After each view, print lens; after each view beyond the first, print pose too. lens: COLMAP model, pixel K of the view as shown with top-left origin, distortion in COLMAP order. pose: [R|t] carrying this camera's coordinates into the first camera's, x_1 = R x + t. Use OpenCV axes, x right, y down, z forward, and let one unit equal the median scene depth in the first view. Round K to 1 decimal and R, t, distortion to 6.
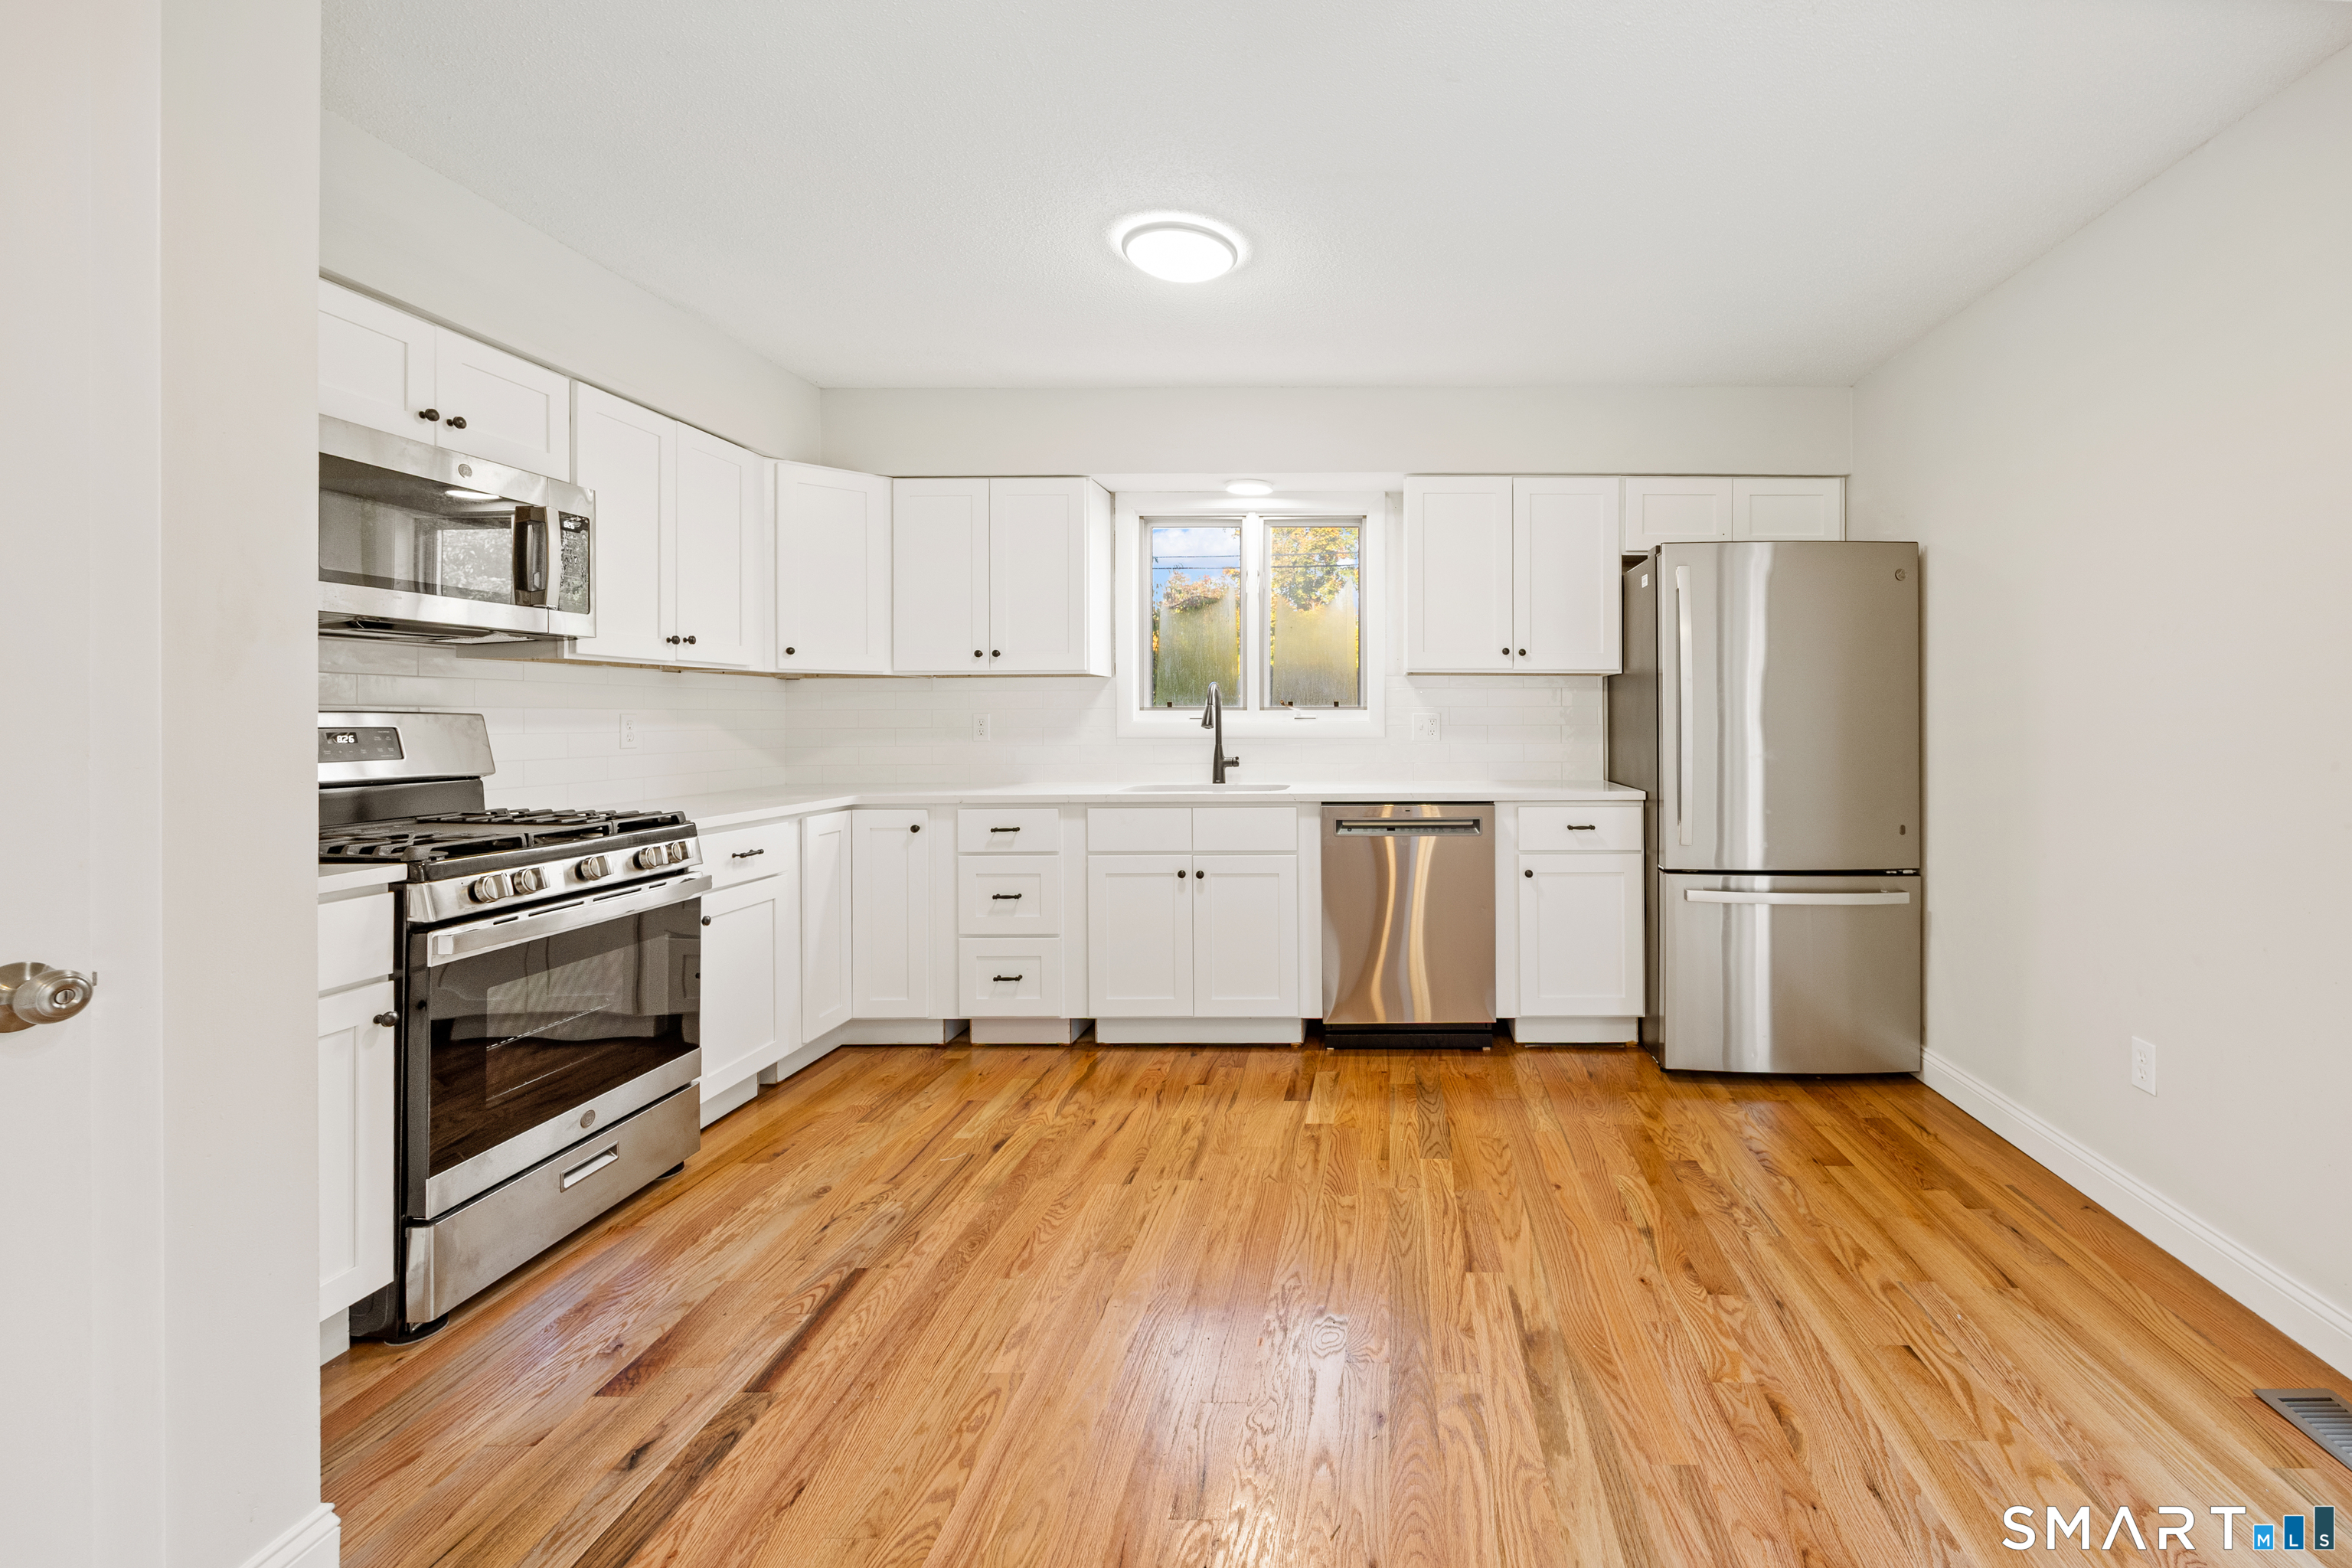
lens RADIAL K [[1031.2, 0, 1176.1], [0, 1031.2, 717.3], [0, 0, 1]] dist [0.003771, 0.000863]
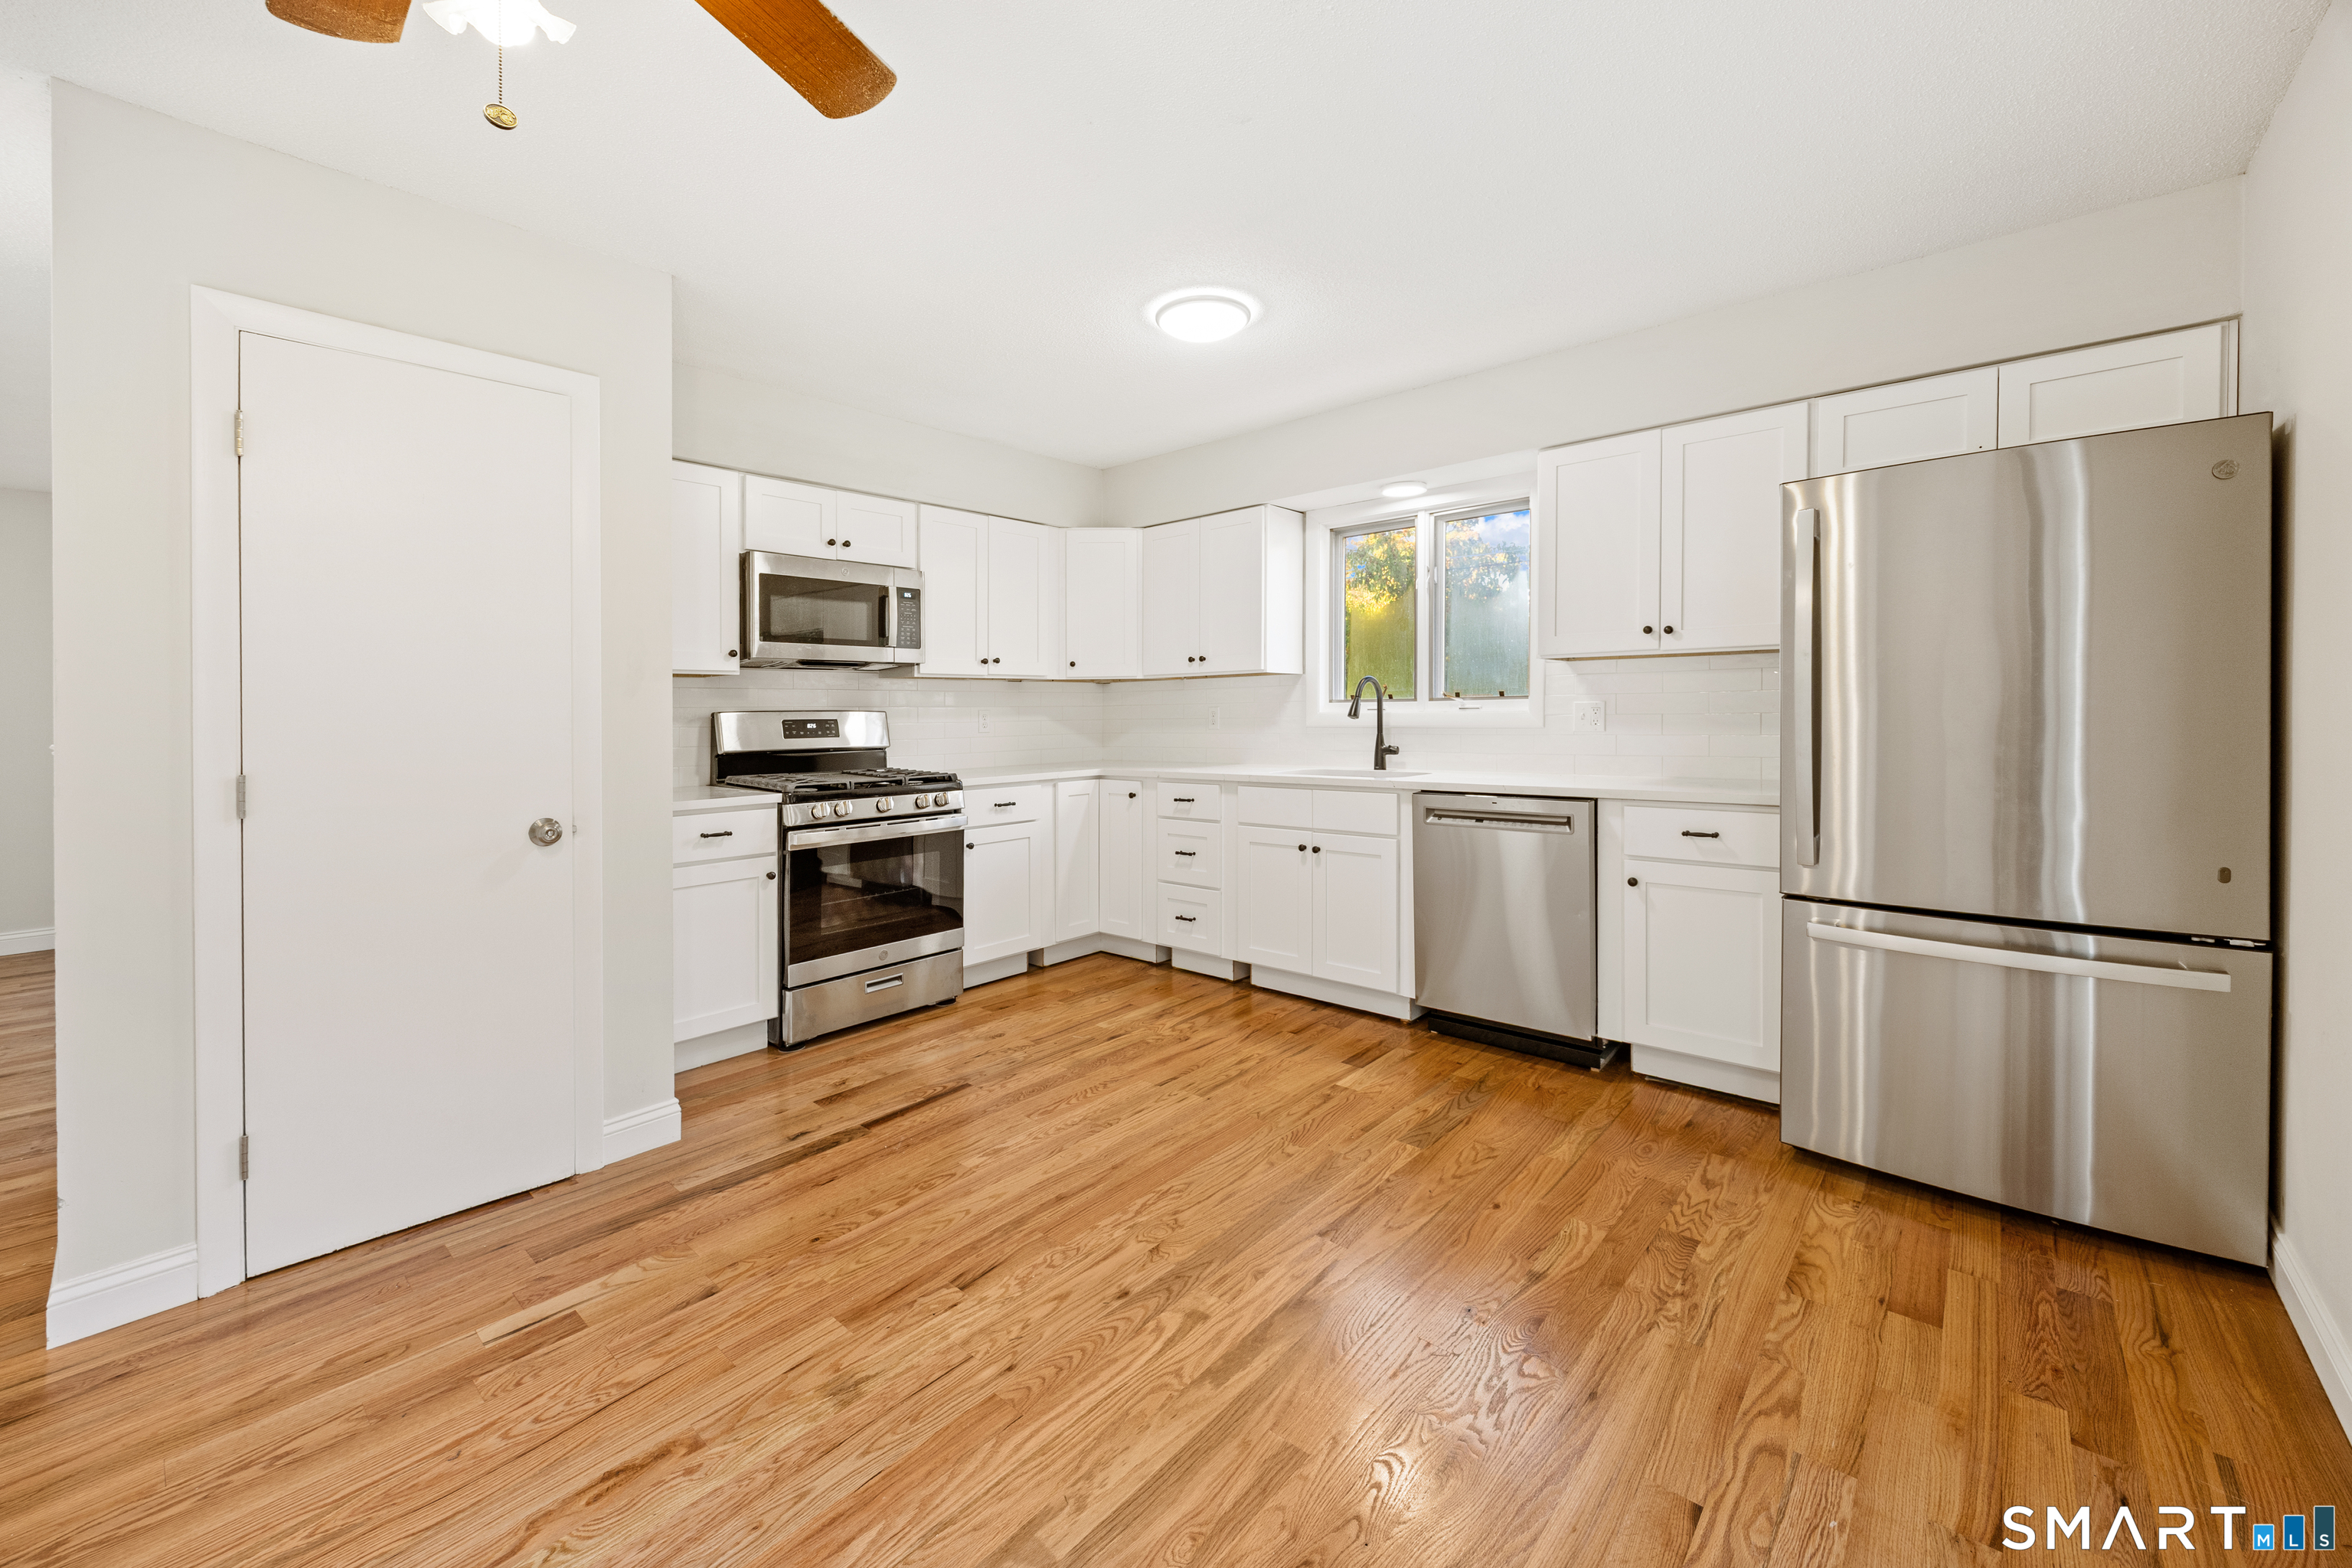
lens RADIAL K [[939.2, 0, 1171.9], [0, 939.2, 716.7], [0, 0, 1]] dist [0.001116, 0.000297]
pose [[0.746199, -0.004747, -0.665706, 0.666229], [0.009676, 0.999946, 0.003715, 0.004040], [0.665653, -0.009213, 0.746205, 0.158971]]
